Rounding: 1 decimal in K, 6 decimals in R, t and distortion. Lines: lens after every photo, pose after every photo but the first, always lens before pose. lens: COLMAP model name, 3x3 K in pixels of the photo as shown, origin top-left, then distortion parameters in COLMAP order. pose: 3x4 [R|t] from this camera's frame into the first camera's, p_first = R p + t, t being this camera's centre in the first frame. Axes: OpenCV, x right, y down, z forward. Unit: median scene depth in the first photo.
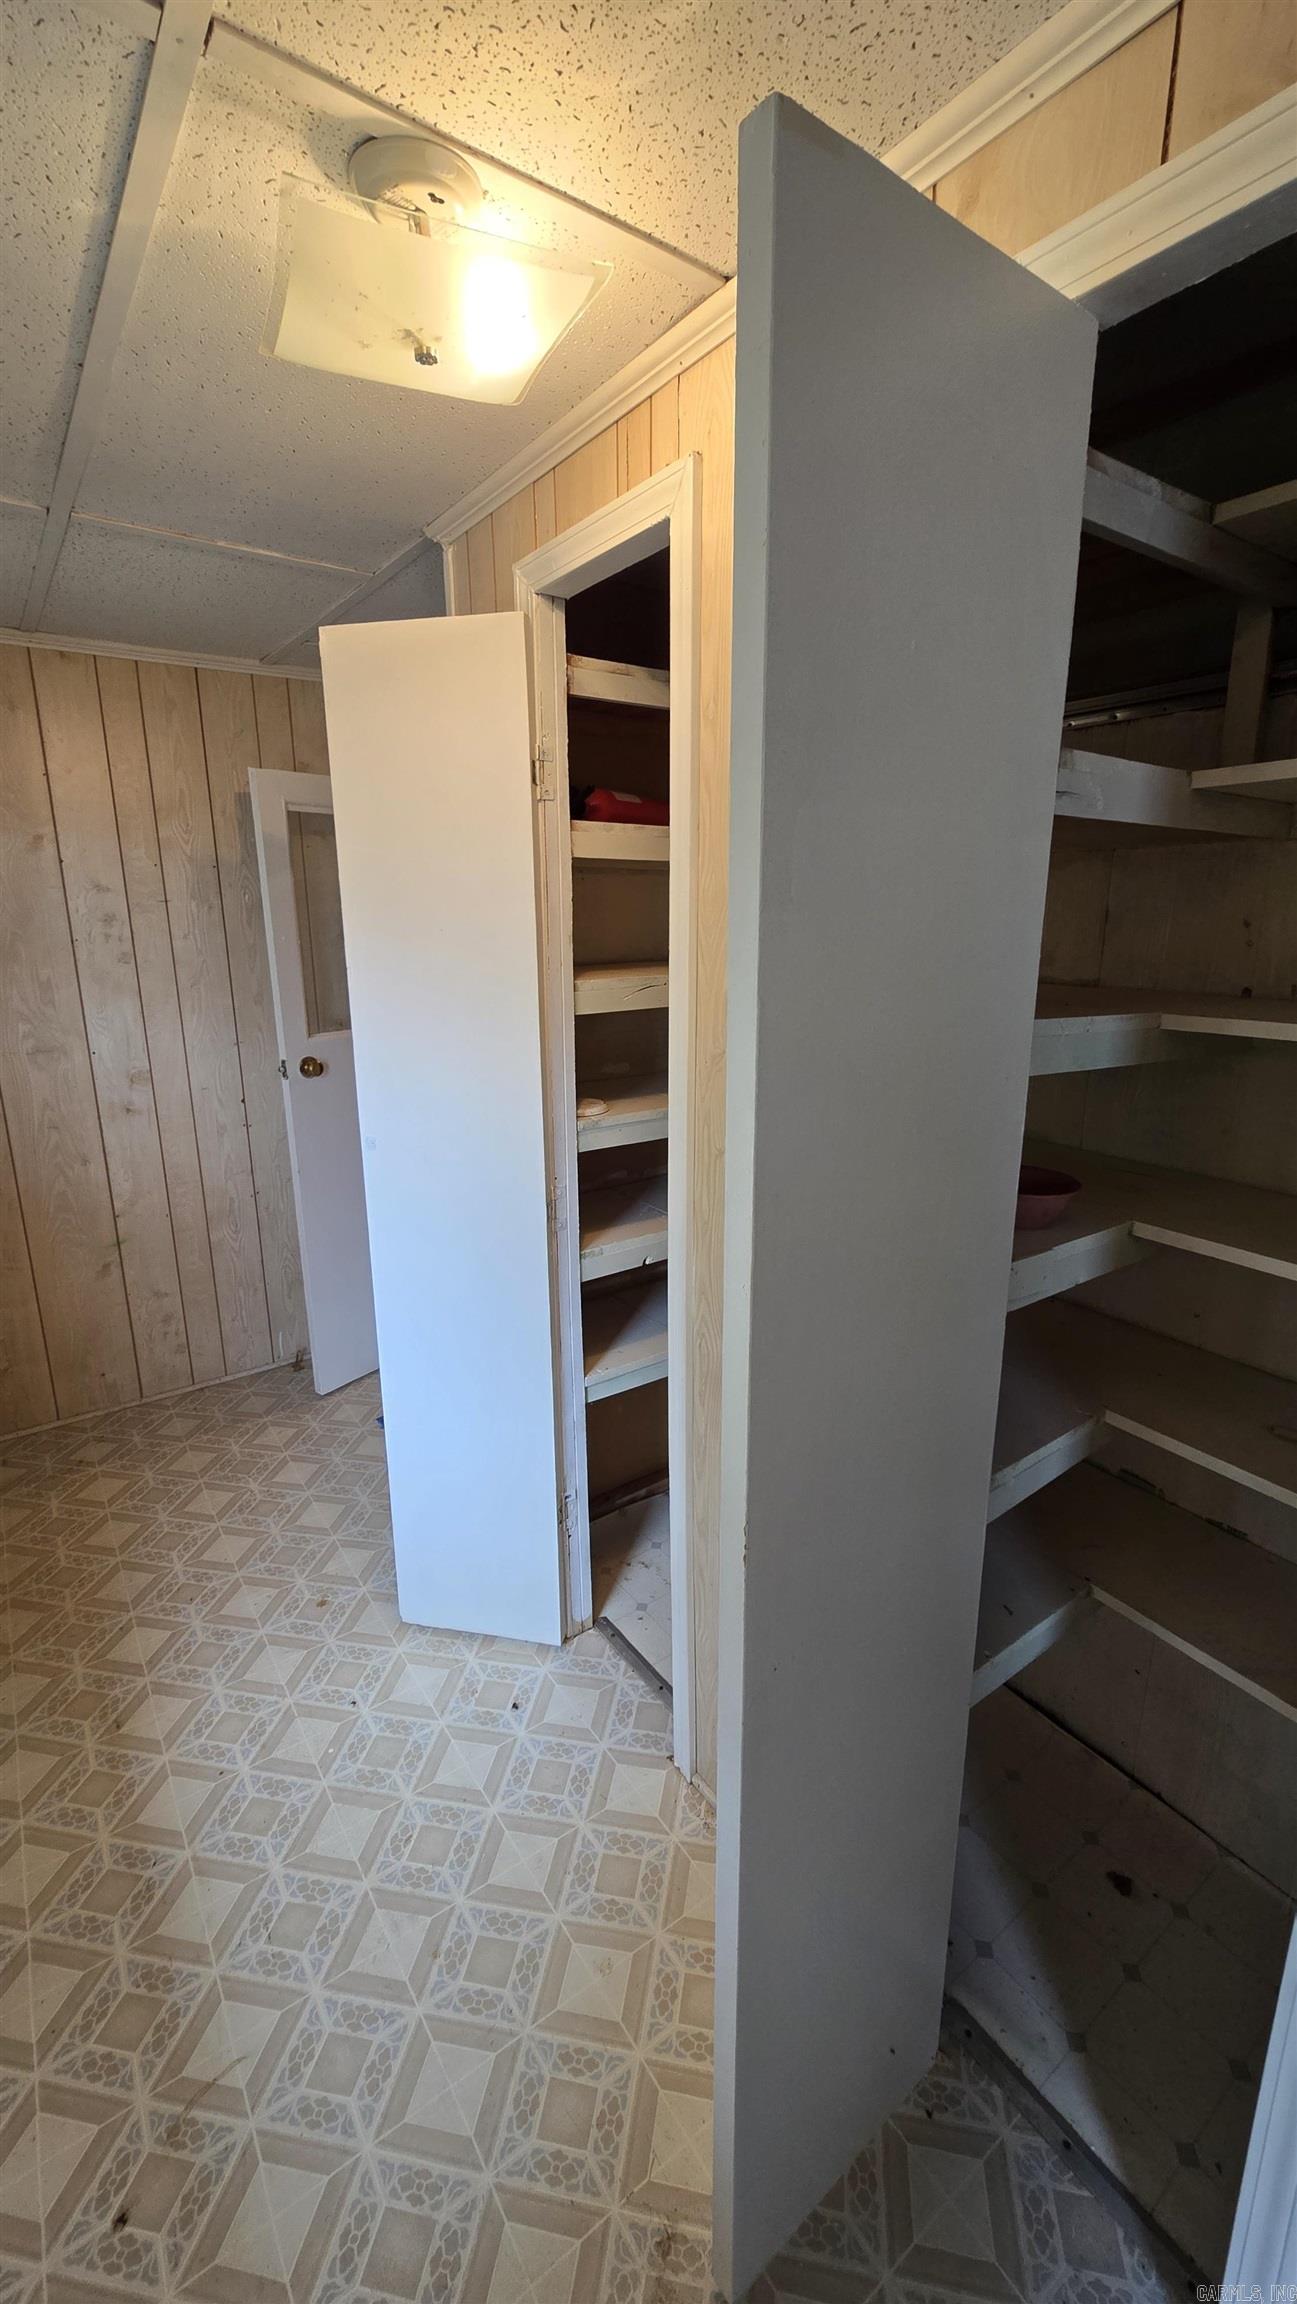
lens RADIAL K [[942.3, 0, 662.5], [0, 942.3, 1140.7], [0, 0, 1]] dist [-0.003450, 0.002727]
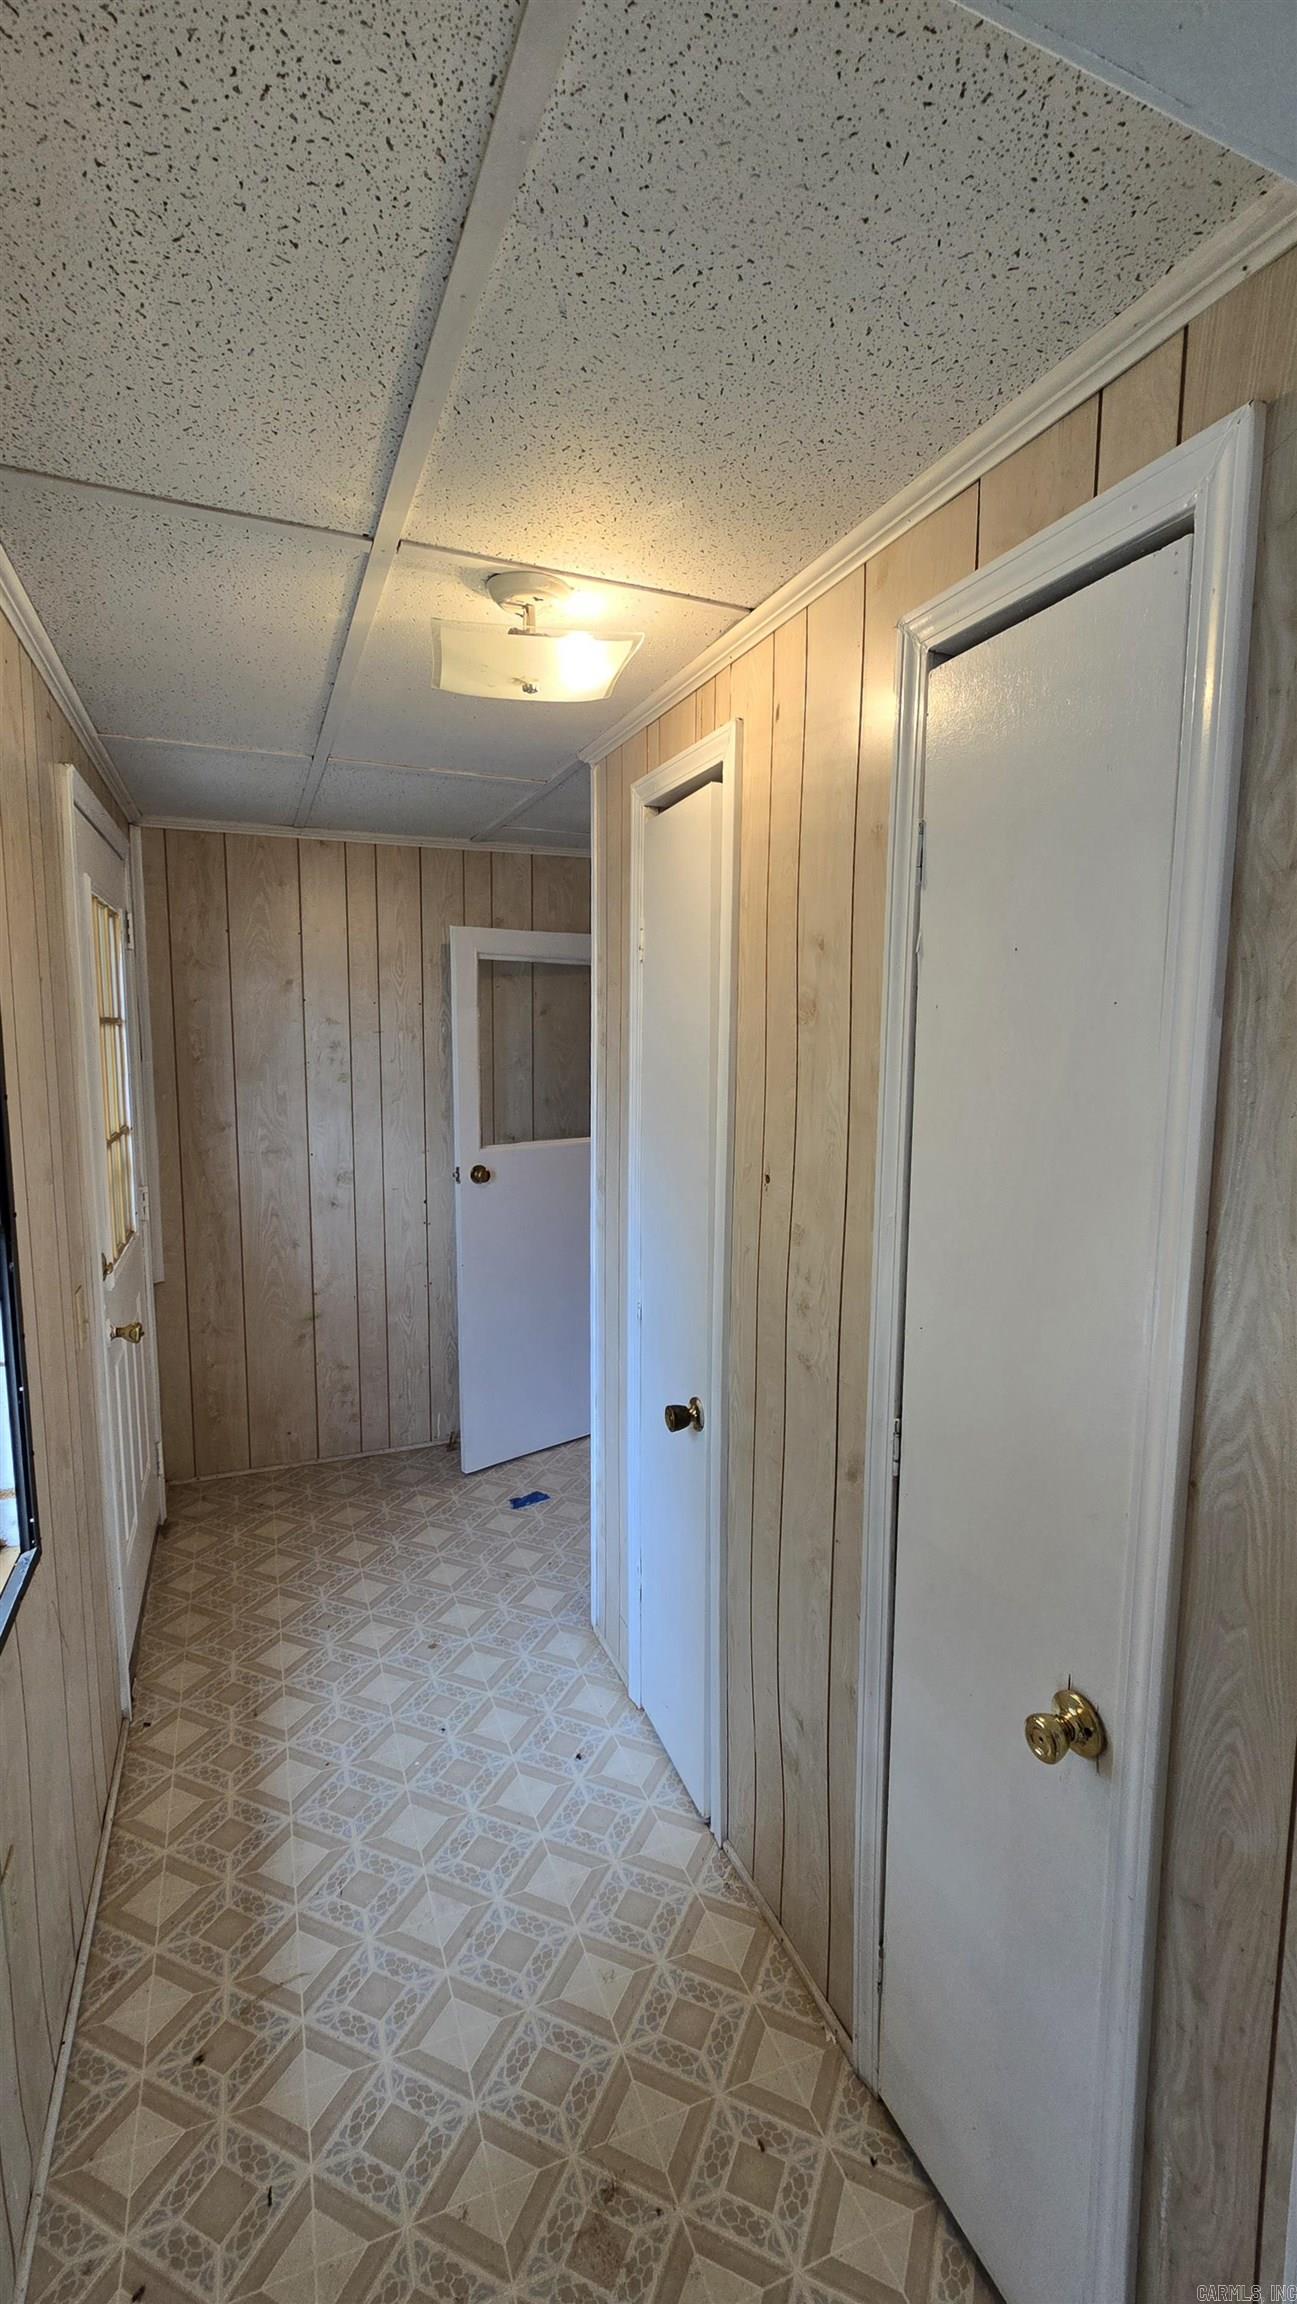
lens RADIAL K [[942.3, 0, 641.2], [0, 942.3, 1140.0], [0, 0, 1]] dist [-0.003450, 0.002727]
pose [[0.975246, 0.036255, -0.218130, 0.142457], [-0.065081, 0.989836, -0.126452, 0.027136], [0.211329, 0.137518, 0.967693, -0.160754]]
